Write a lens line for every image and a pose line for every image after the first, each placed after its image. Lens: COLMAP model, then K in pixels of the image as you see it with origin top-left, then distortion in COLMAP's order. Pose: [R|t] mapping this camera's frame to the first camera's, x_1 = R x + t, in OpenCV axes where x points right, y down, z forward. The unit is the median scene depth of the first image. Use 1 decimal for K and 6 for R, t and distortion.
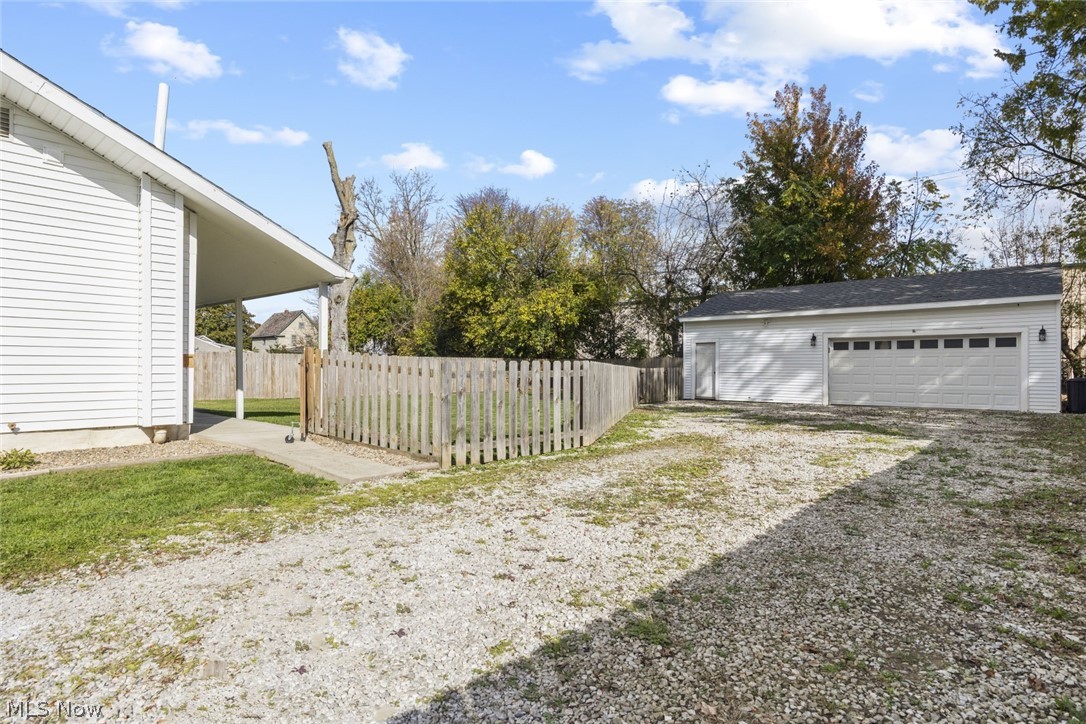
lens RADIAL K [[576.3, 0, 547.8], [0, 576.3, 370.1], [0, 0, 1]] dist [-0.014341, -0.003090]
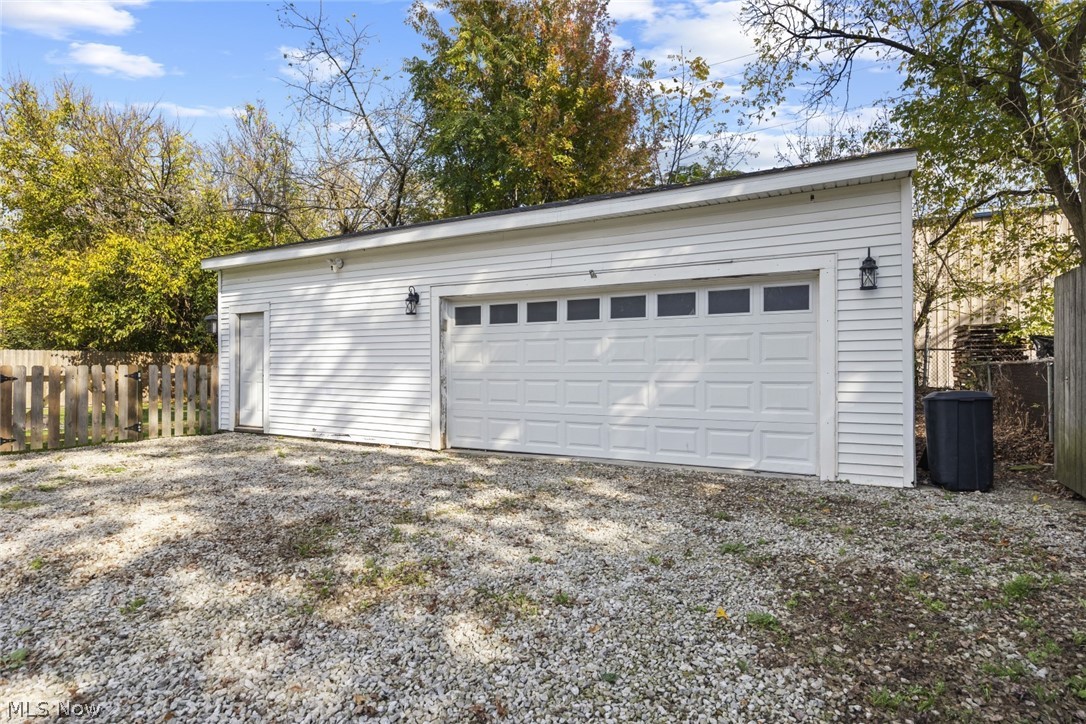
lens RADIAL K [[576.3, 0, 549.7], [0, 576.3, 361.3], [0, 0, 1]] dist [-0.014341, -0.003090]
pose [[0.974846, -0.000810, 0.222878, 0.287673], [0.003255, 0.999939, -0.010601, -0.000792], [-0.222855, 0.011060, 0.974789, 0.336923]]
